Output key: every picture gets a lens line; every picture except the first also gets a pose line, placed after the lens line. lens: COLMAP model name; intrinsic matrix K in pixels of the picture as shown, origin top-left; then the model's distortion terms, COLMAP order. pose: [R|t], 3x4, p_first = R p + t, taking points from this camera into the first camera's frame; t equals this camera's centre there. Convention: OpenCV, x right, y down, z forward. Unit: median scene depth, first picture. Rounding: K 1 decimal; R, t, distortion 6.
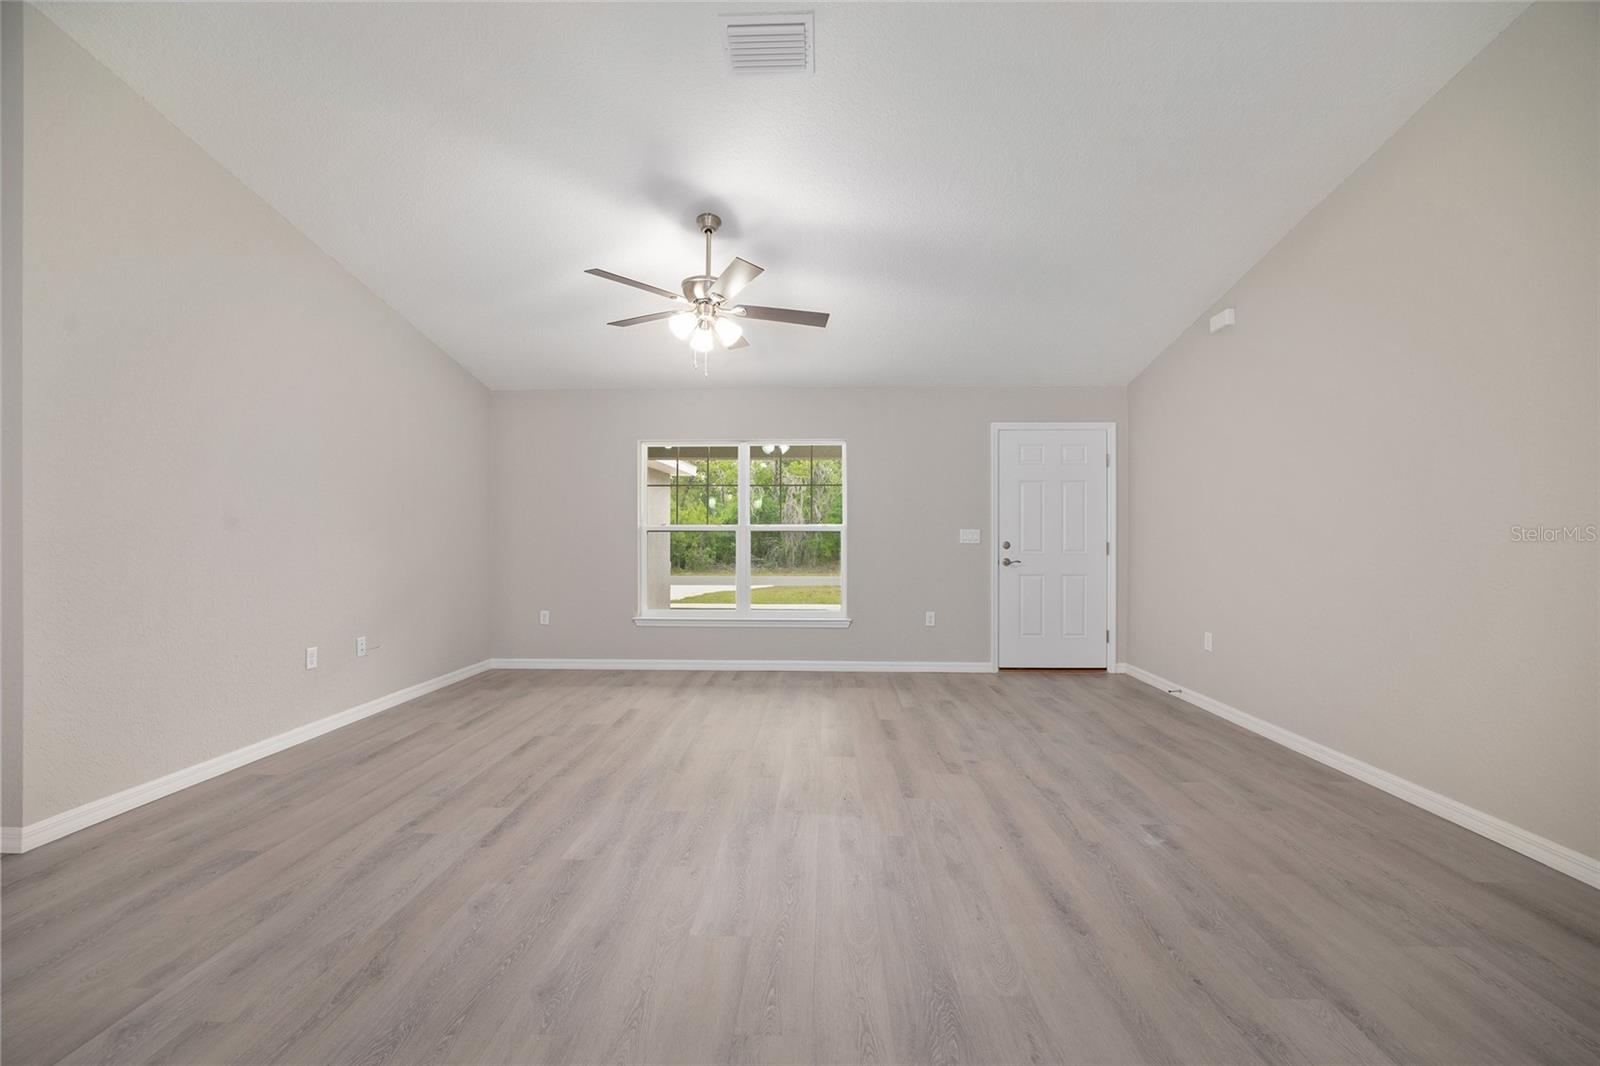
lens RADIAL K [[644.1, 0, 802.1], [0, 644.1, 536.2], [0, 0, 1]] dist [-0.033180, 0.007549]
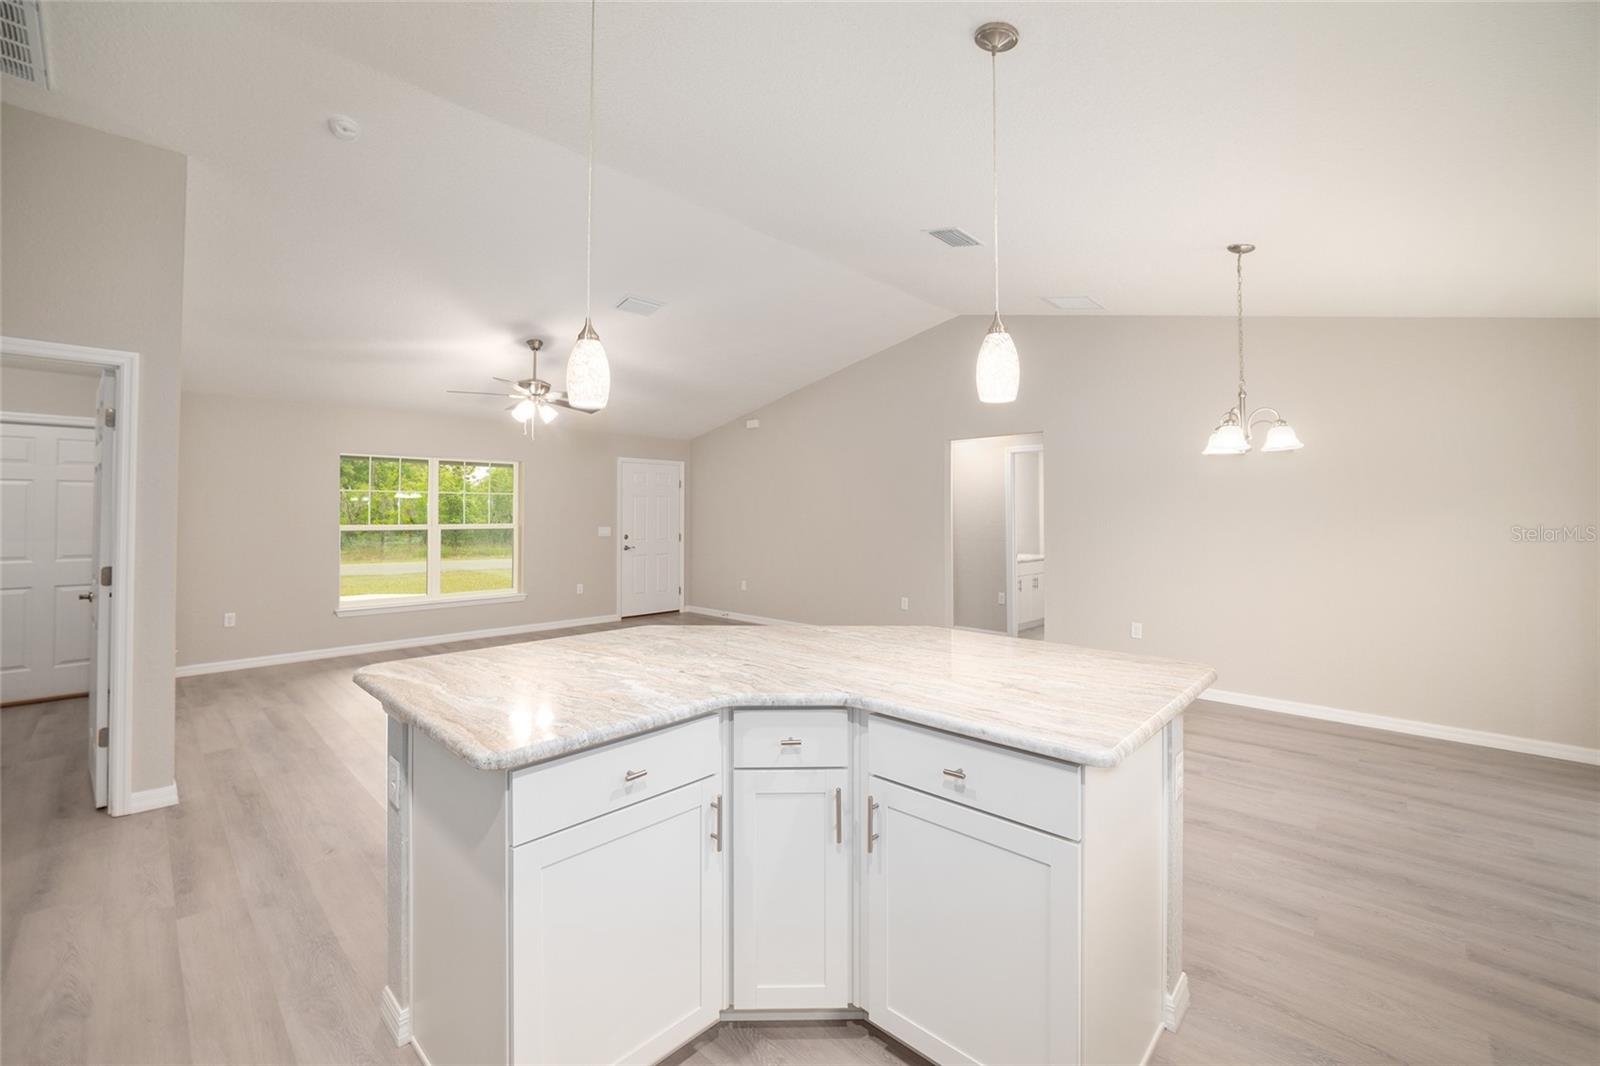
lens RADIAL K [[655.9, 0, 799.2], [0, 655.9, 503.9], [0, 0, 1]] dist [-0.020274, 0.000247]
pose [[0.668429, 0.010700, 0.743699, -0.797432], [0.001027, 0.999882, -0.015309, -0.056731], [-0.743775, 0.010997, 0.668340, -0.505166]]
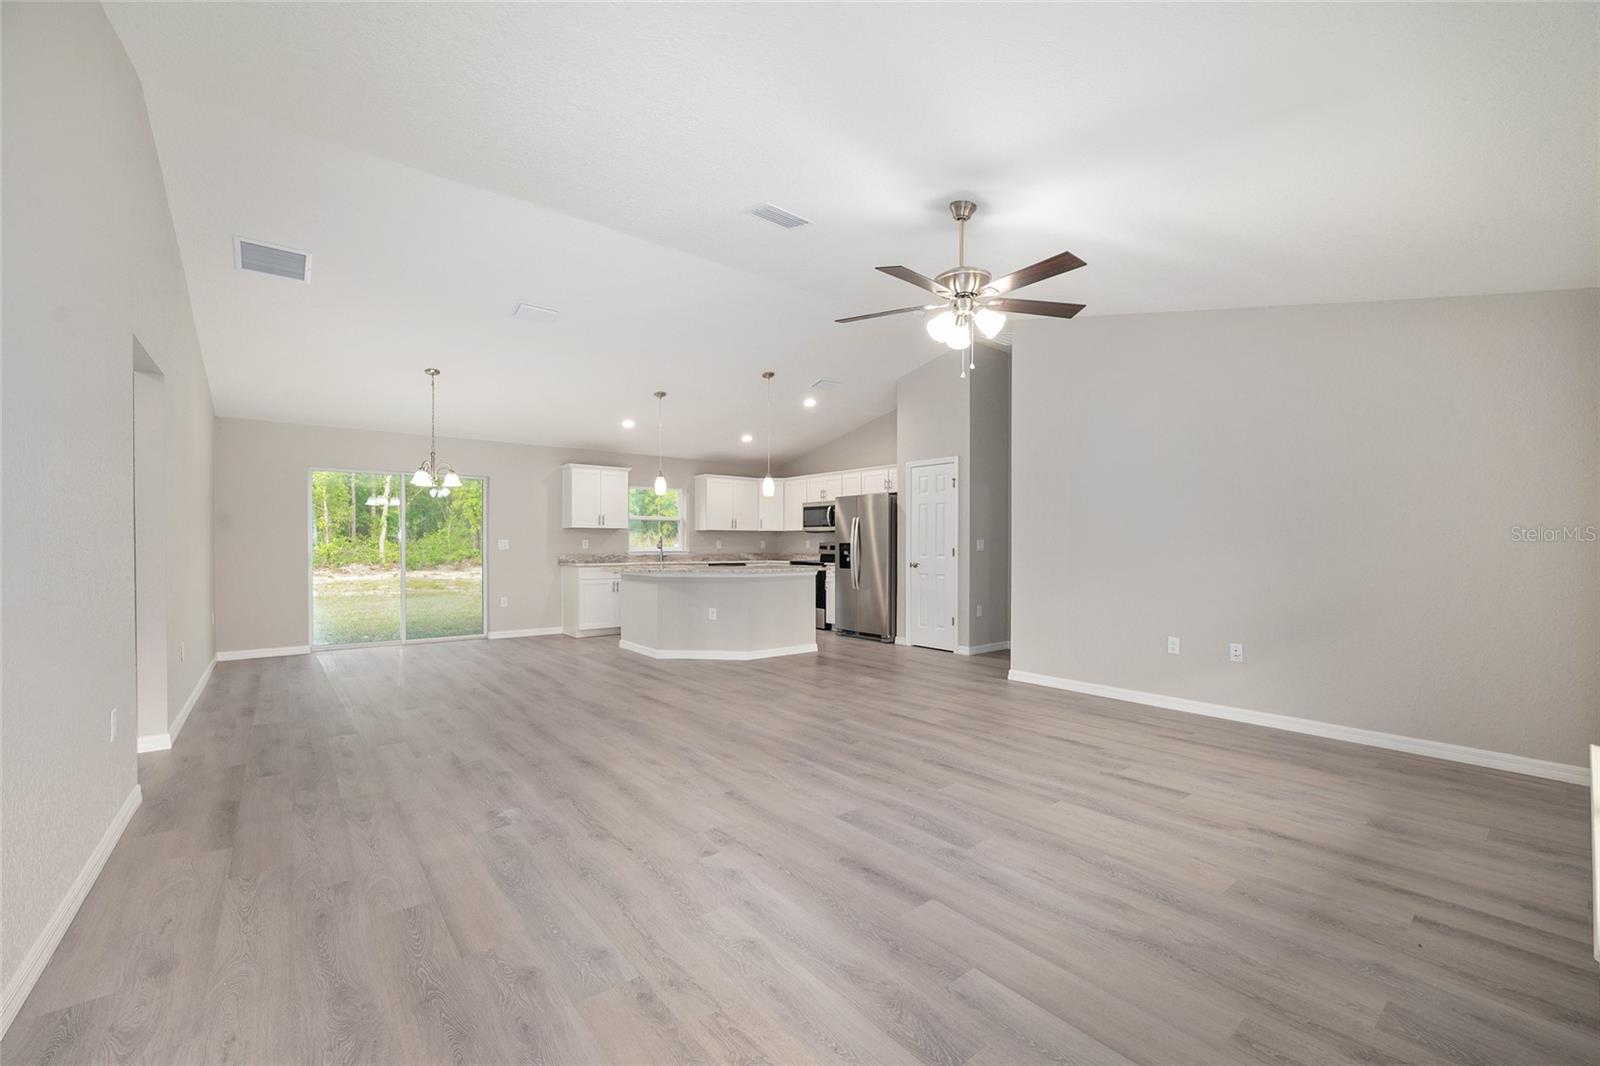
lens RADIAL K [[657.2, 0, 811.3], [0, 657.2, 549.7], [0, 0, 1]] dist [-0.030382, 0.006390]
pose [[-0.751132, 0.002391, -0.660147, 0.560561], [-0.003785, 0.999961, 0.007928, -0.003615], [0.660141, 0.008454, -0.751094, 1.368387]]
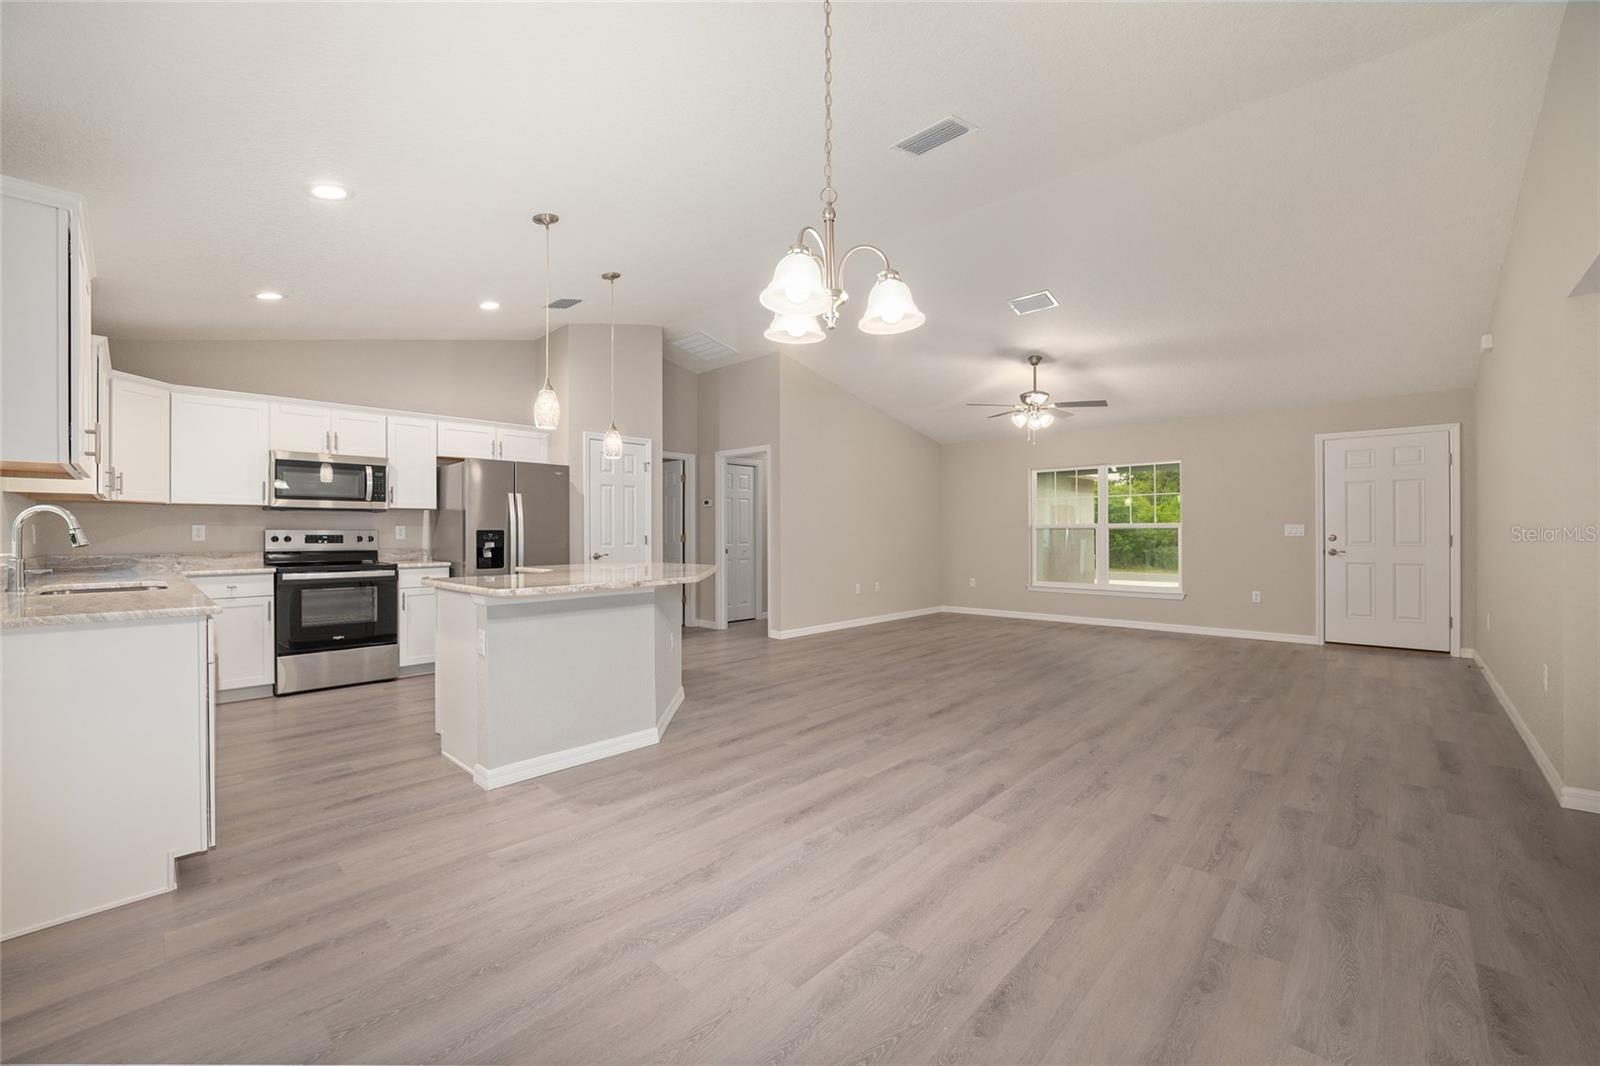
lens RADIAL K [[644.1, 0, 802.1], [0, 644.1, 536.2], [0, 0, 1]] dist [-0.033180, 0.007549]
pose [[0.751550, -0.000819, -0.659676, 0.485607], [0.004955, 0.999978, 0.004404, 0.001560], [0.659657, -0.006578, 0.751538, -0.707906]]
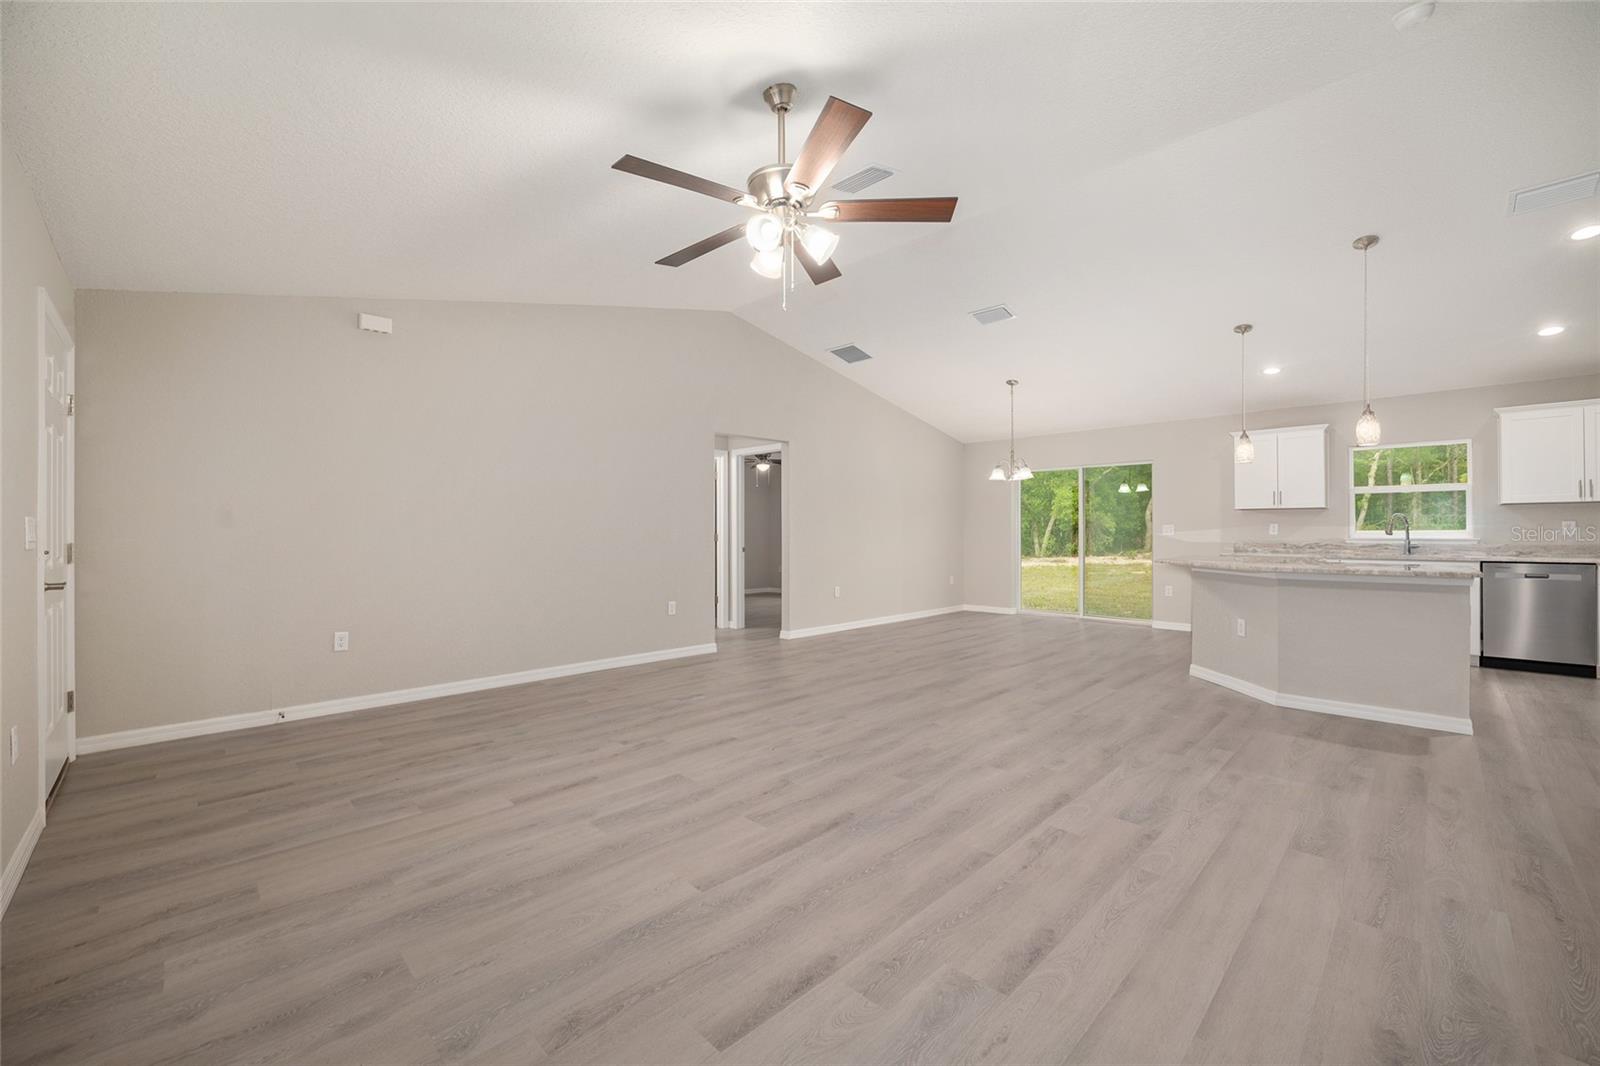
lens RADIAL K [[648.2, 0, 799.9], [0, 648.2, 527.1], [0, 0, 1]] dist [-0.025924, 0.005812]
pose [[-0.729232, 0.002108, 0.684264, -0.573349], [0.001790, 0.999998, -0.001173, -0.004871], [-0.684265, 0.000370, -0.729234, 1.322619]]
